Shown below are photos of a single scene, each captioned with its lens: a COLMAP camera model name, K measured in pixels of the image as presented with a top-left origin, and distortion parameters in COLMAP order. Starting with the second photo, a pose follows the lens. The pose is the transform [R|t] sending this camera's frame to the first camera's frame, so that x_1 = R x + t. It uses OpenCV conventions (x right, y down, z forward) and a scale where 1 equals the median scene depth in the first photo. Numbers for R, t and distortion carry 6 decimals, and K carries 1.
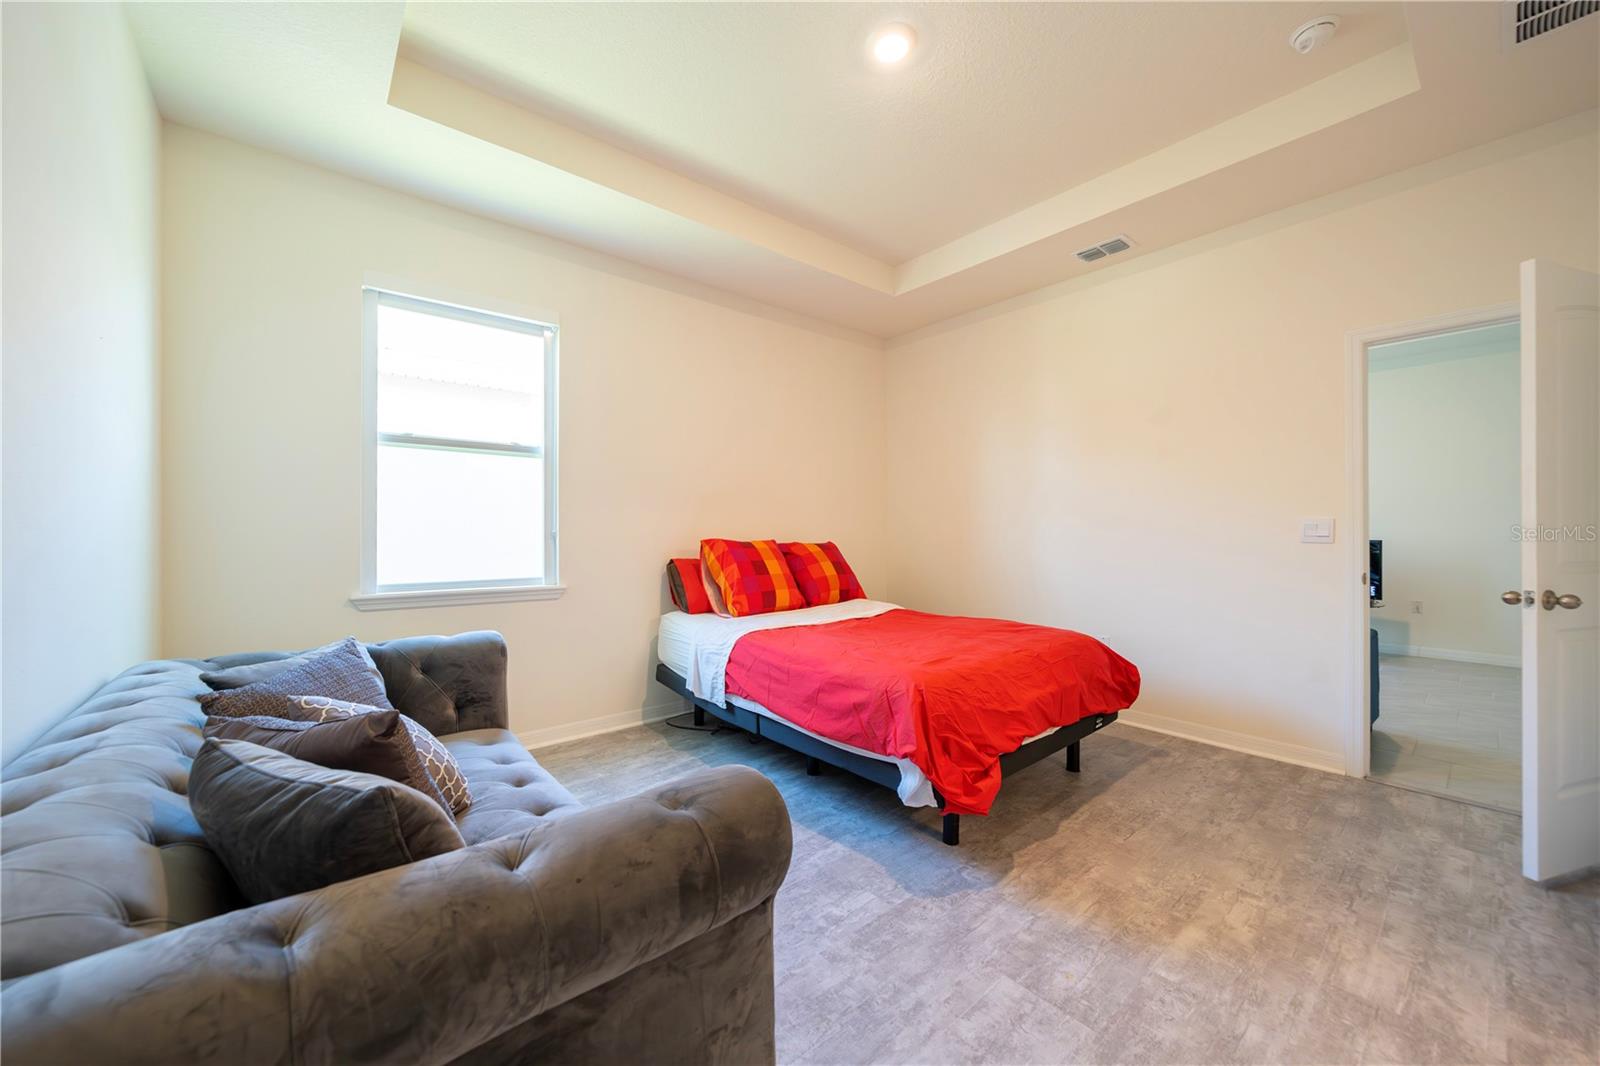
lens RADIAL K [[584.9, 0, 795.4], [0, 584.9, 530.0], [0, 0, 1]] dist [-0.002200, -0.000096]
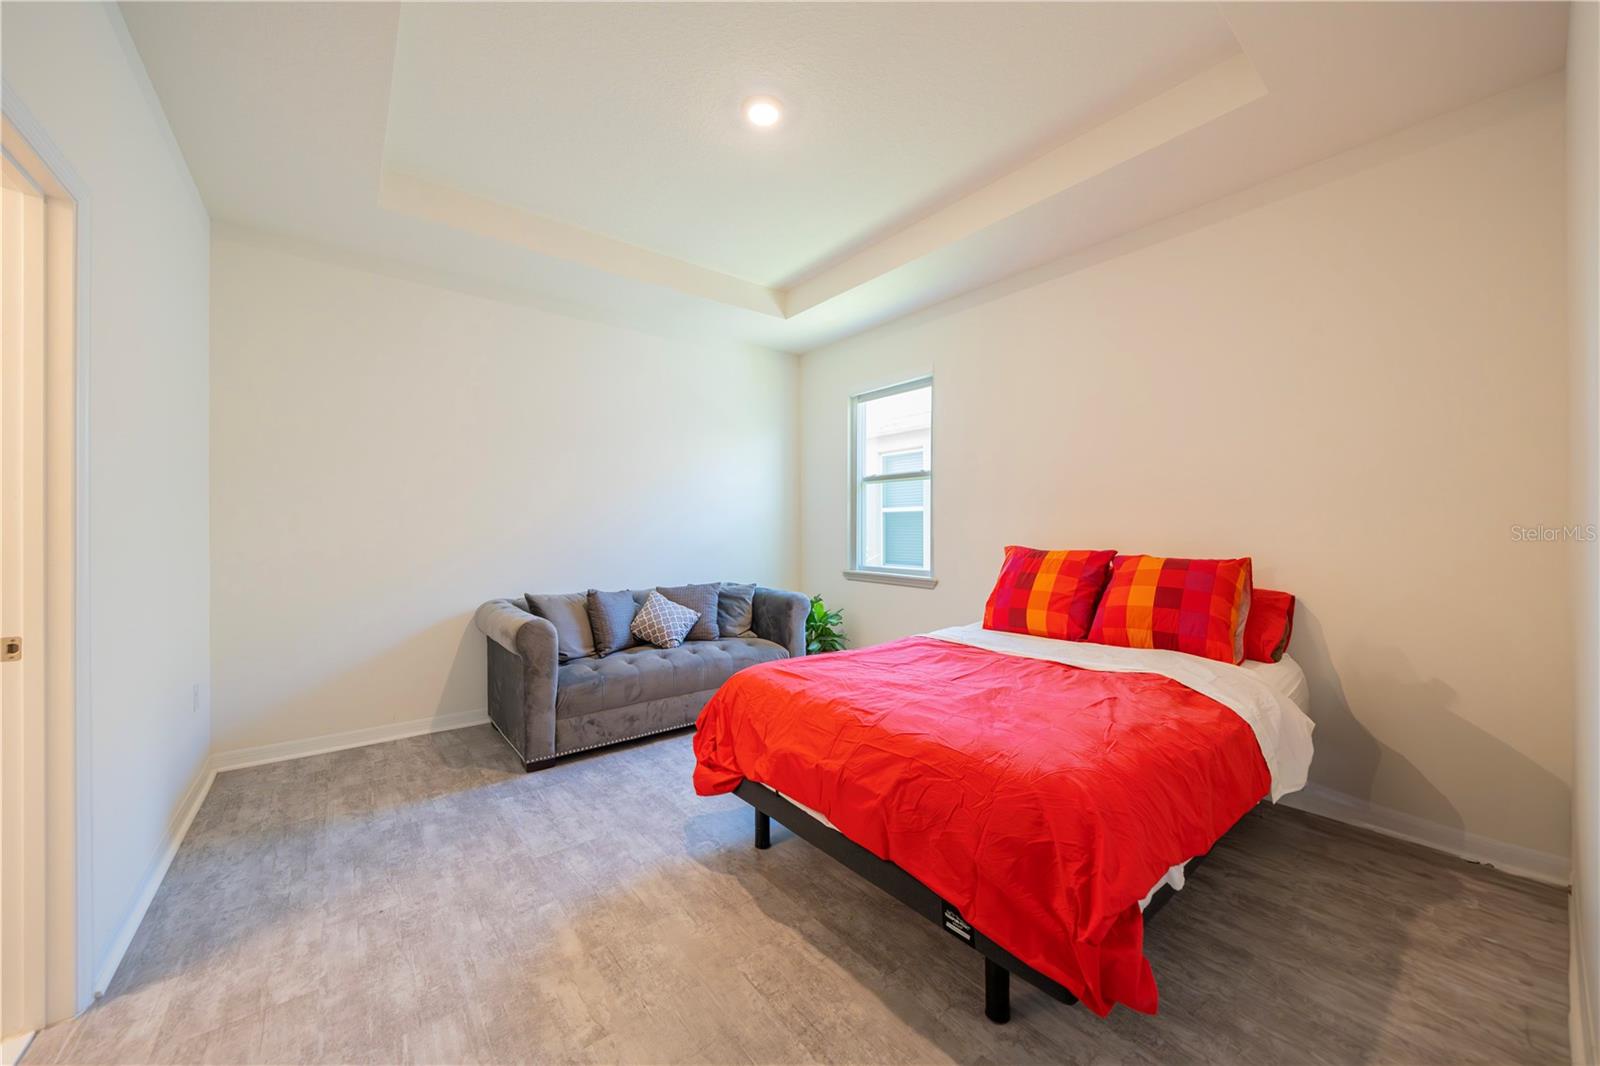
lens RADIAL K [[584.9, 0, 795.4], [0, 584.9, 530.0], [0, 0, 1]] dist [-0.002200, -0.000096]
pose [[-0.028396, 0.003029, -0.999592, 1.626231], [0.003814, 0.999988, 0.002922, -0.028613], [0.999589, -0.003730, -0.028408, 1.374548]]
